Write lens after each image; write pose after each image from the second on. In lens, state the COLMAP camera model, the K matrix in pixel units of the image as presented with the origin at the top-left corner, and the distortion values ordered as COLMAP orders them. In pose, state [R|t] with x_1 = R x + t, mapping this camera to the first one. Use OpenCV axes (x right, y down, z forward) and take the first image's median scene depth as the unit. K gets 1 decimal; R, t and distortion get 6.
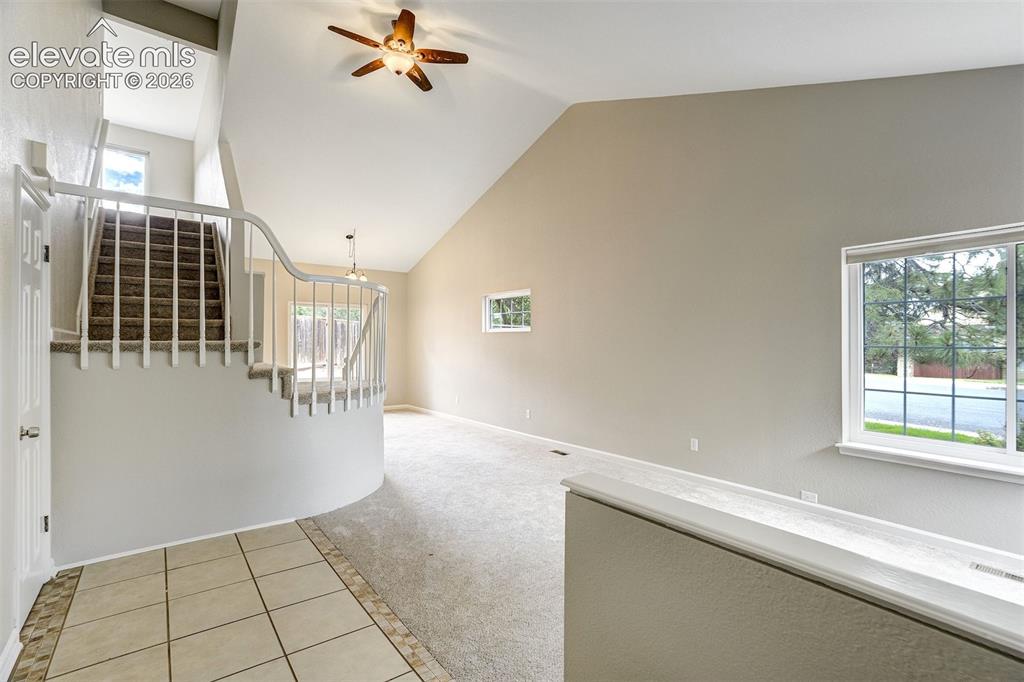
lens RADIAL K [[484.3, 0, 497.4], [0, 484.3, 338.5], [0, 0, 1]] dist [-0.067691, 0.042160]
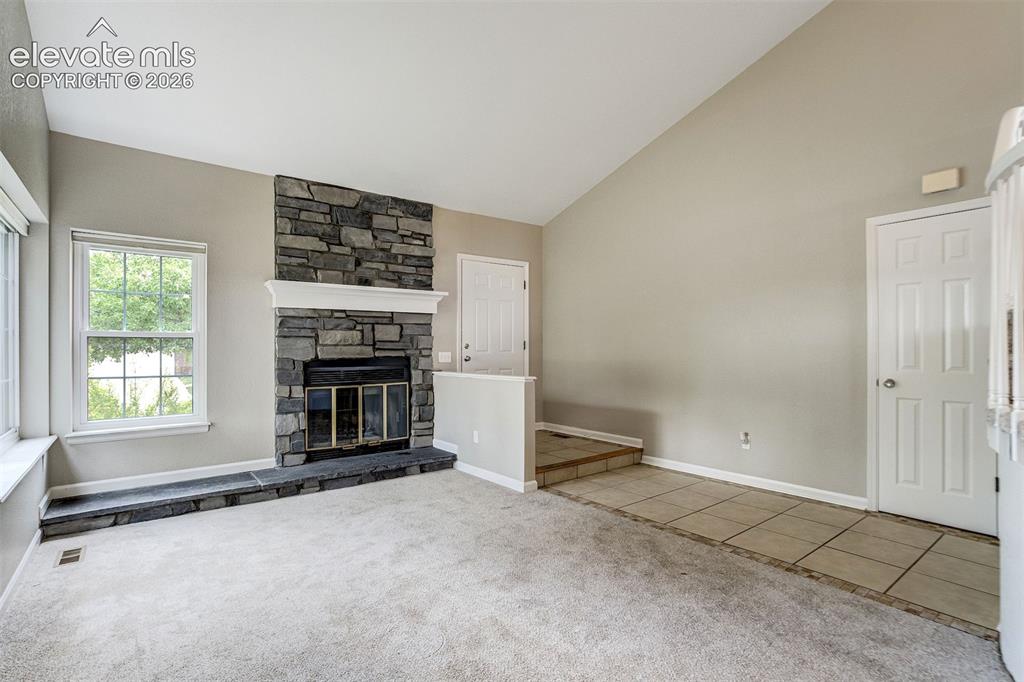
lens RADIAL K [[484.3, 0, 497.4], [0, 484.3, 338.5], [0, 0, 1]] dist [-0.067691, 0.042160]
pose [[-0.999306, 0.002875, -0.037139, 0.195324], [0.003140, 0.999970, -0.007077, 0.044940], [0.037118, -0.007189, -0.999285, 1.648178]]
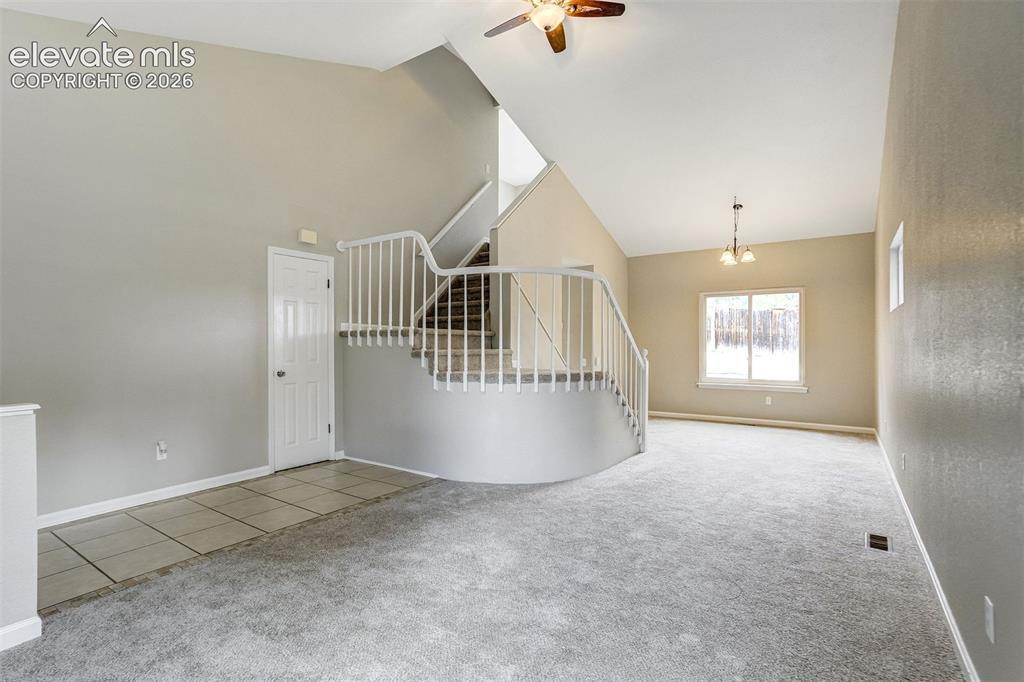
lens RADIAL K [[484.3, 0, 497.4], [0, 484.3, 338.5], [0, 0, 1]] dist [-0.067691, 0.042160]
pose [[0.316099, -0.015024, -0.948607, 0.830971], [0.001261, 0.999880, -0.015416, 0.056813], [0.948725, 0.003676, 0.316080, 0.818959]]
